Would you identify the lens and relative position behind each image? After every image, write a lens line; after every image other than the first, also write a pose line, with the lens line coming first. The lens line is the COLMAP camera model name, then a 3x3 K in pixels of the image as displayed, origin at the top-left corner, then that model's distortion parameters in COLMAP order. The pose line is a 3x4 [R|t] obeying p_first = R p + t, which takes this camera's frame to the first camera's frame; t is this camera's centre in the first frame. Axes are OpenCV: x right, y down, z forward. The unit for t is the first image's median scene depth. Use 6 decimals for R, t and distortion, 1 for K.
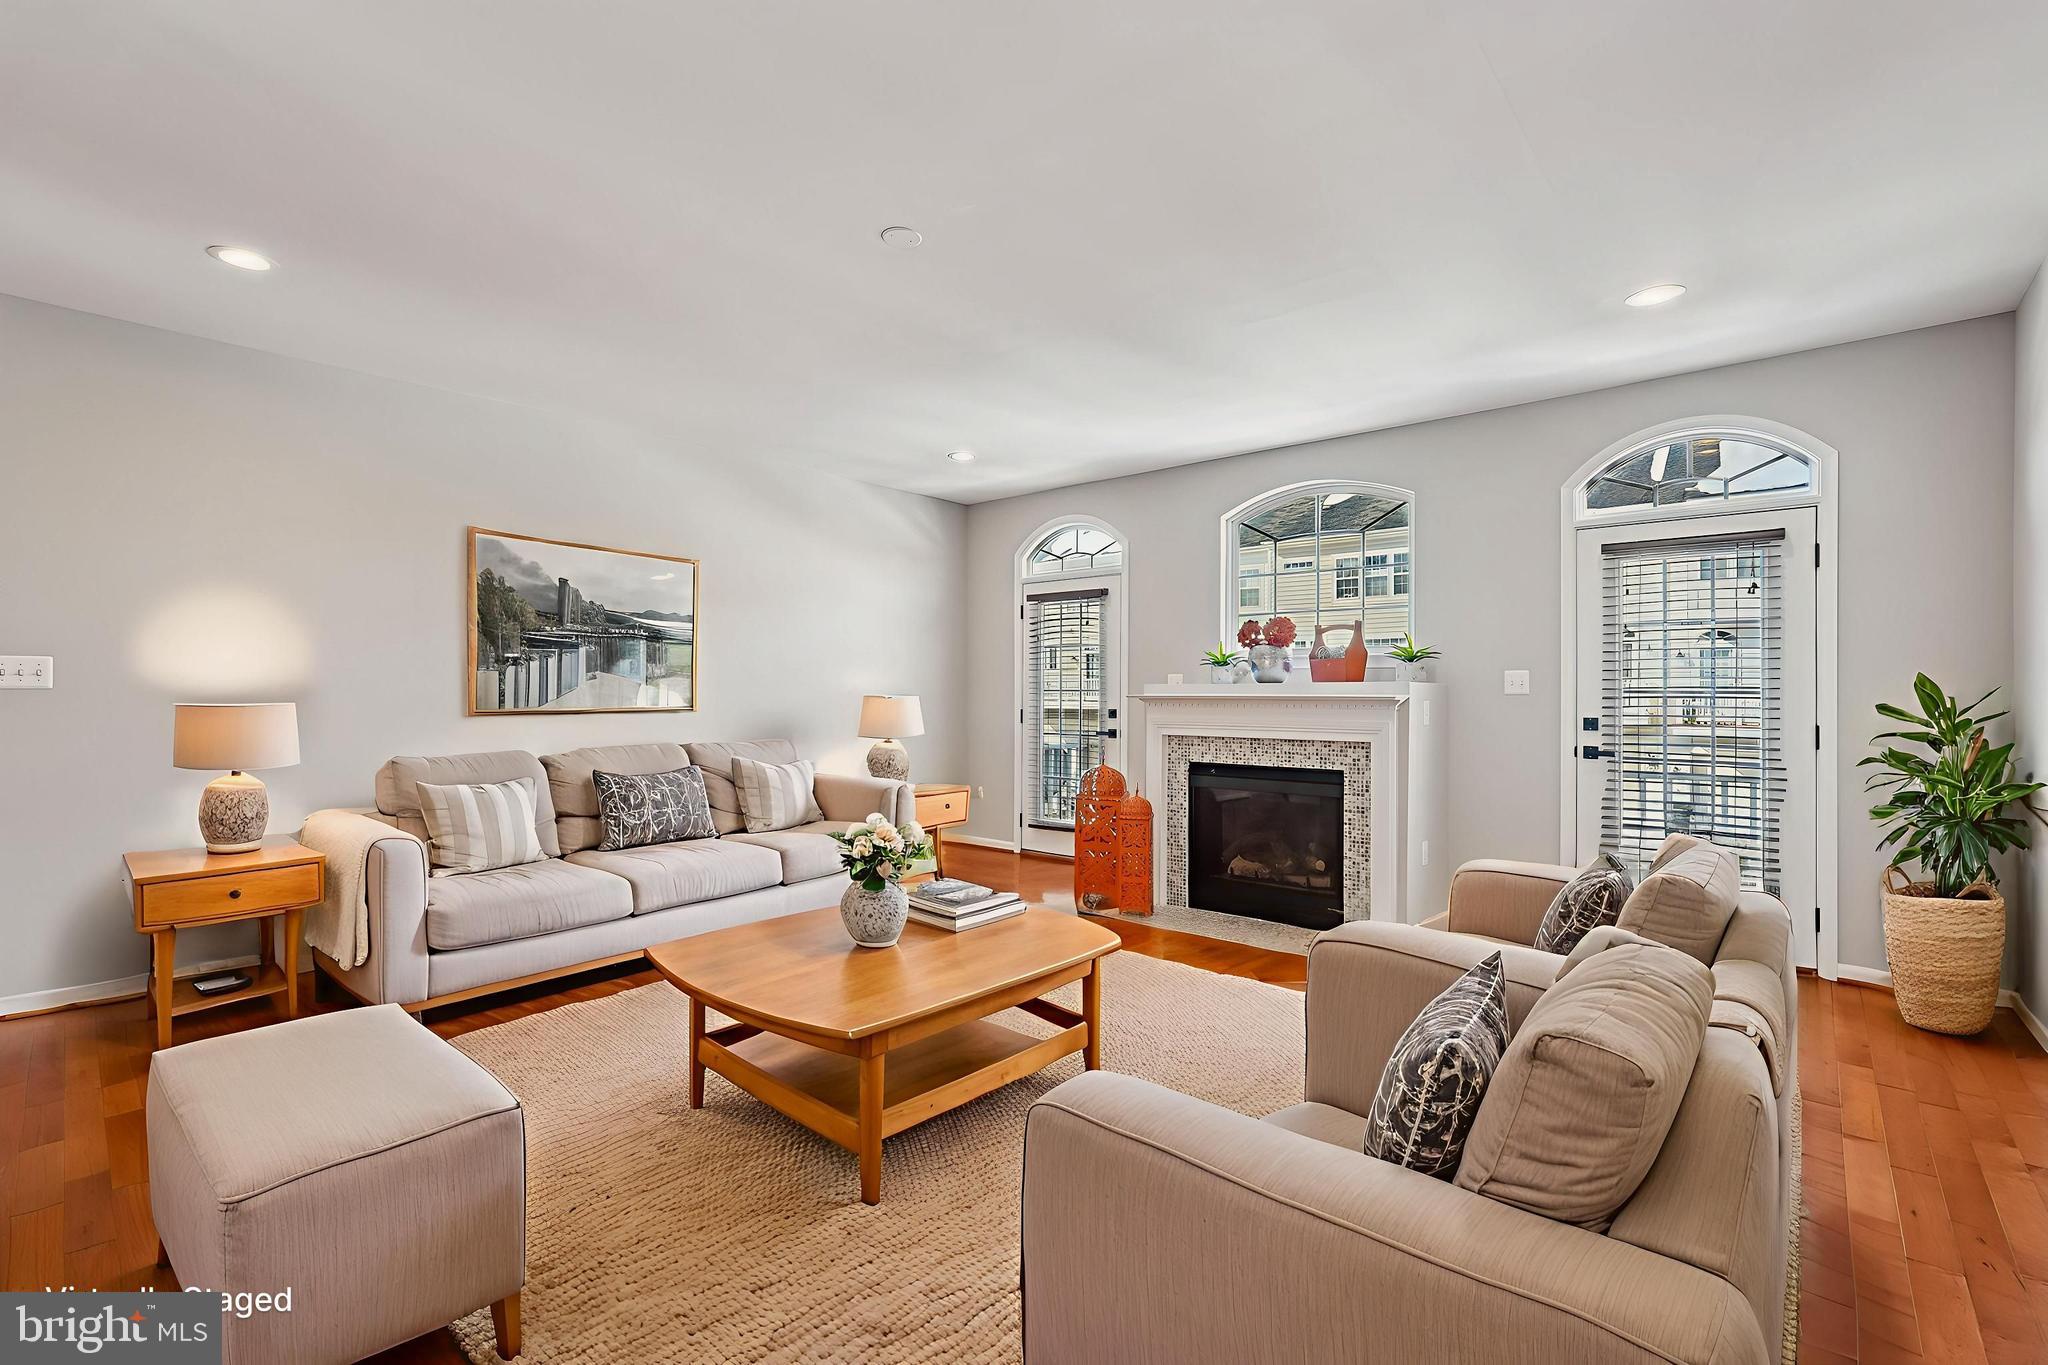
lens RADIAL K [[911.0, 0, 1013.9], [0, 911.0, 684.2], [0, 0, 1]] dist [-0.015405, 0.002046]
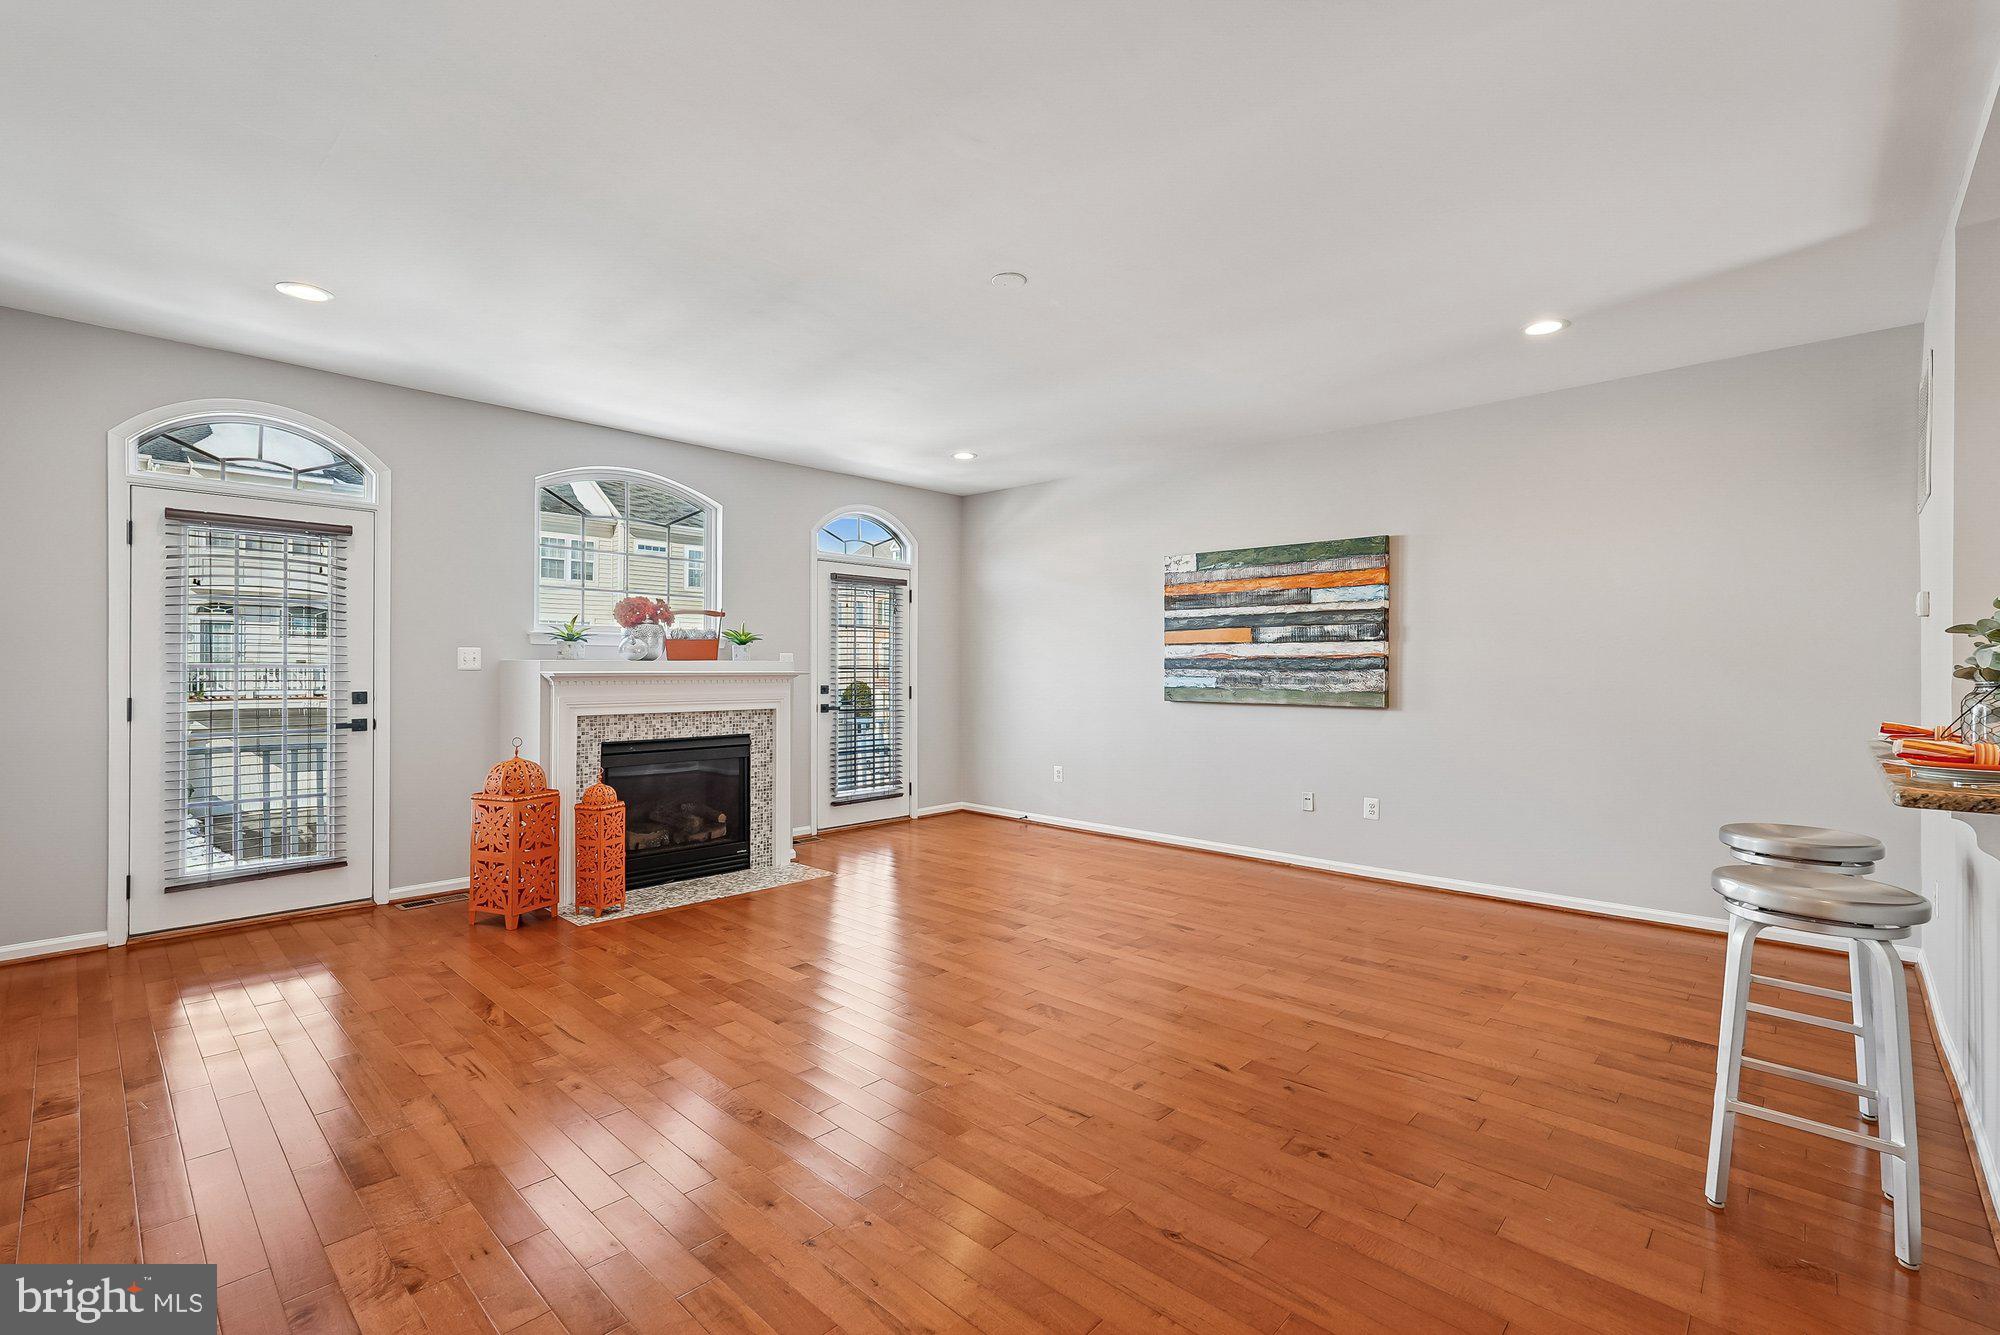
lens RADIAL K [[889.7, 0, 999.8], [0, 889.7, 667.2], [0, 0, 1]] dist [-0.015405, 0.002046]
pose [[0.022698, -0.000257, 0.999742, -0.740525], [-0.010921, 0.999940, 0.000505, 0.001868], [-0.999683, -0.010929, 0.022694, 0.584785]]
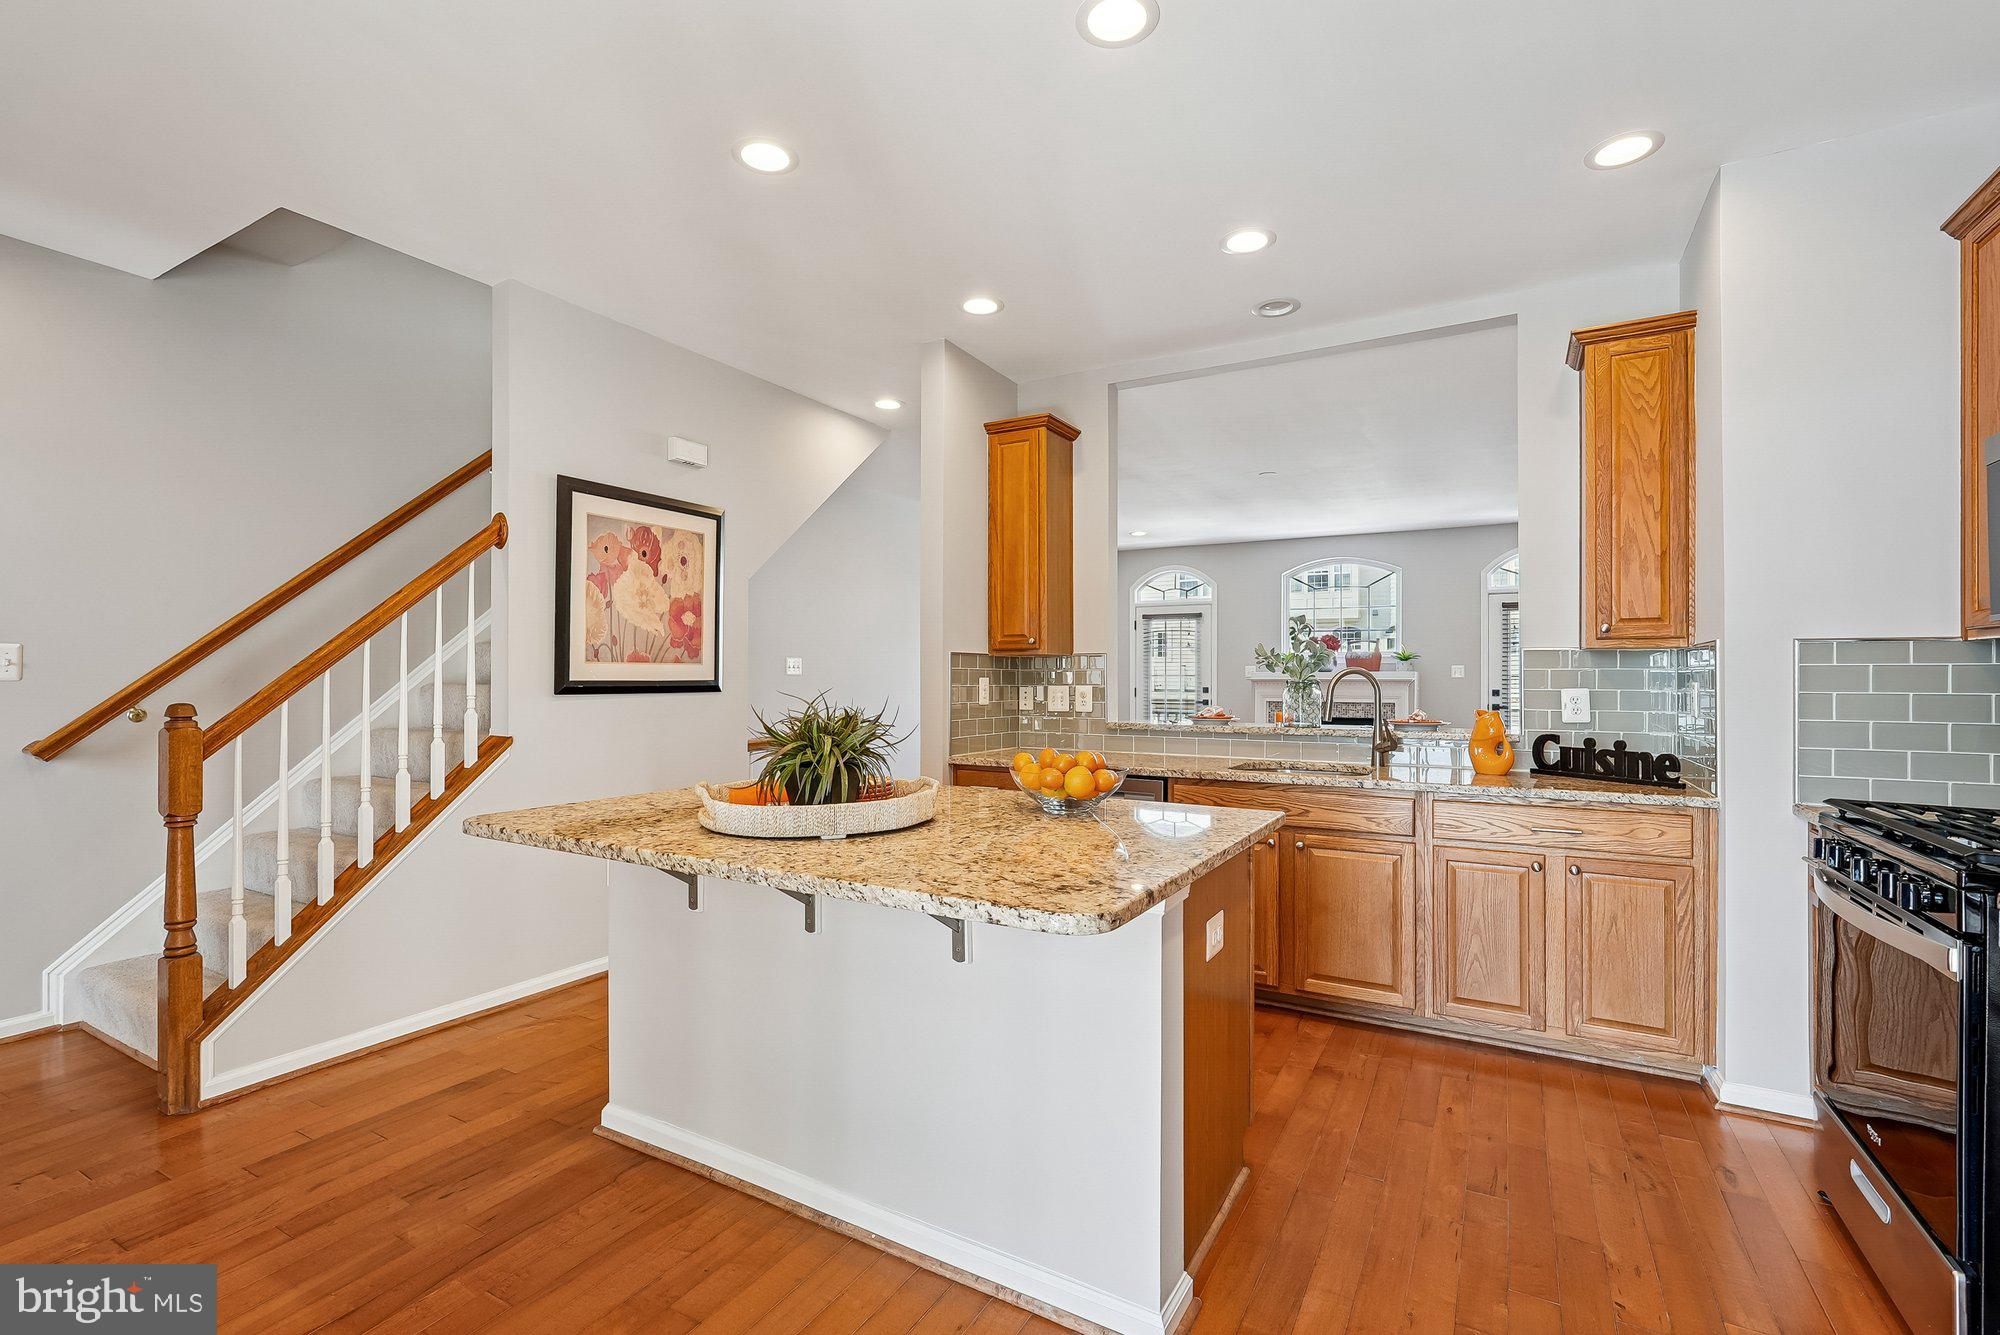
lens RADIAL K [[889.7, 0, 1004.1], [0, 889.7, 672.2], [0, 0, 1]] dist [-0.015405, 0.002046]
pose [[0.979002, 0.000223, 0.203849, -0.704255], [-0.000975, 0.999993, 0.003588, -0.006202], [-0.203846, -0.003711, 0.978996, -0.587526]]
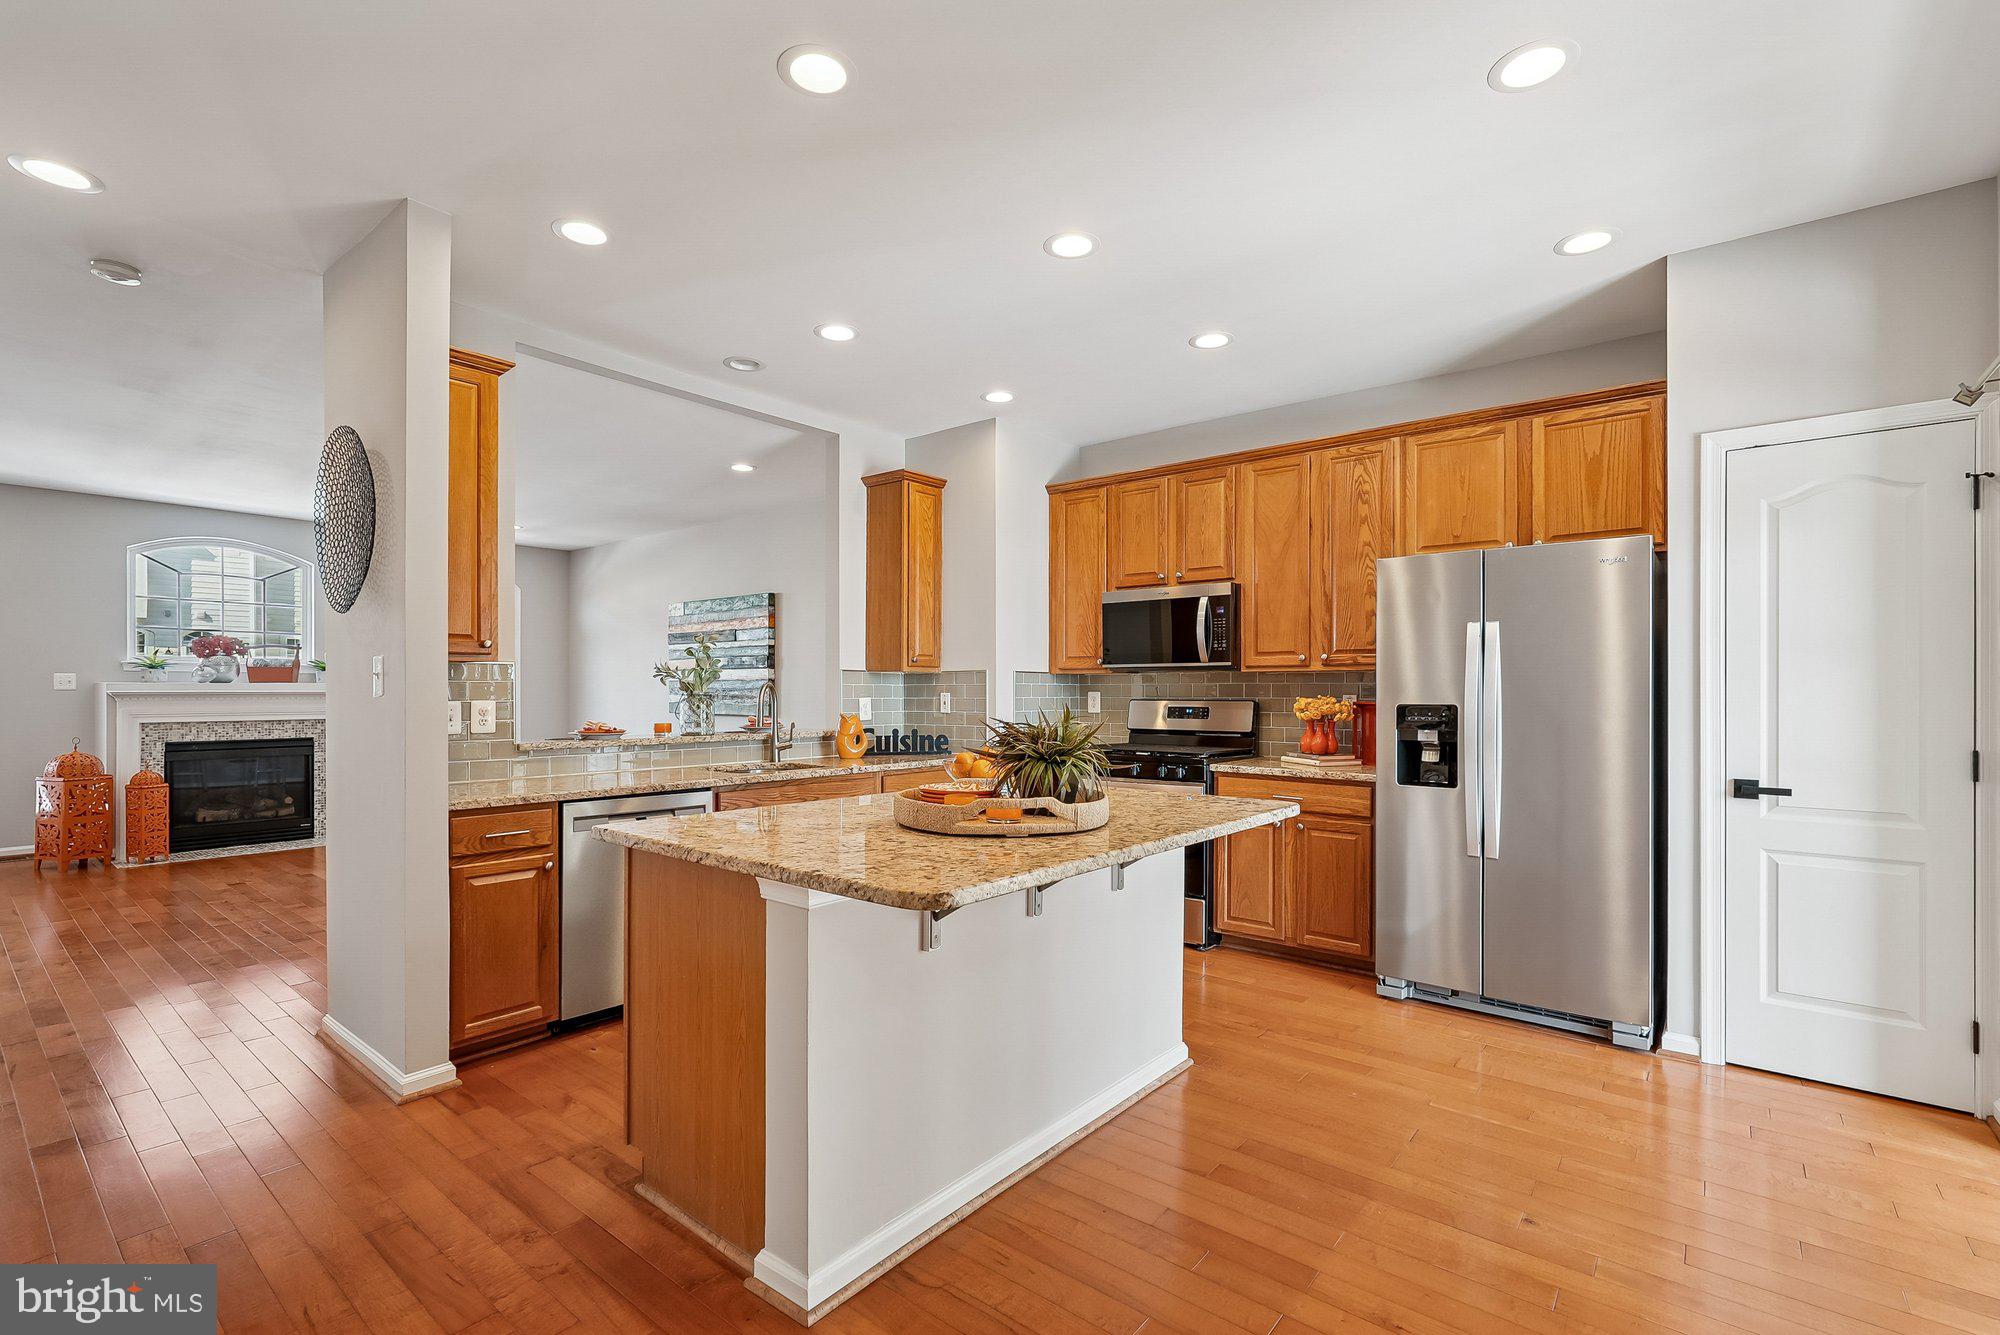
lens RADIAL K [[889.7, 0, 1007.1], [0, 889.7, 692.1], [0, 0, 1]] dist [-0.015405, 0.002046]
pose [[-0.046168, -0.003883, 0.998926, -1.153918], [-0.009879, 0.999945, 0.003430, -0.003239], [-0.998885, -0.009710, -0.046204, -0.148580]]
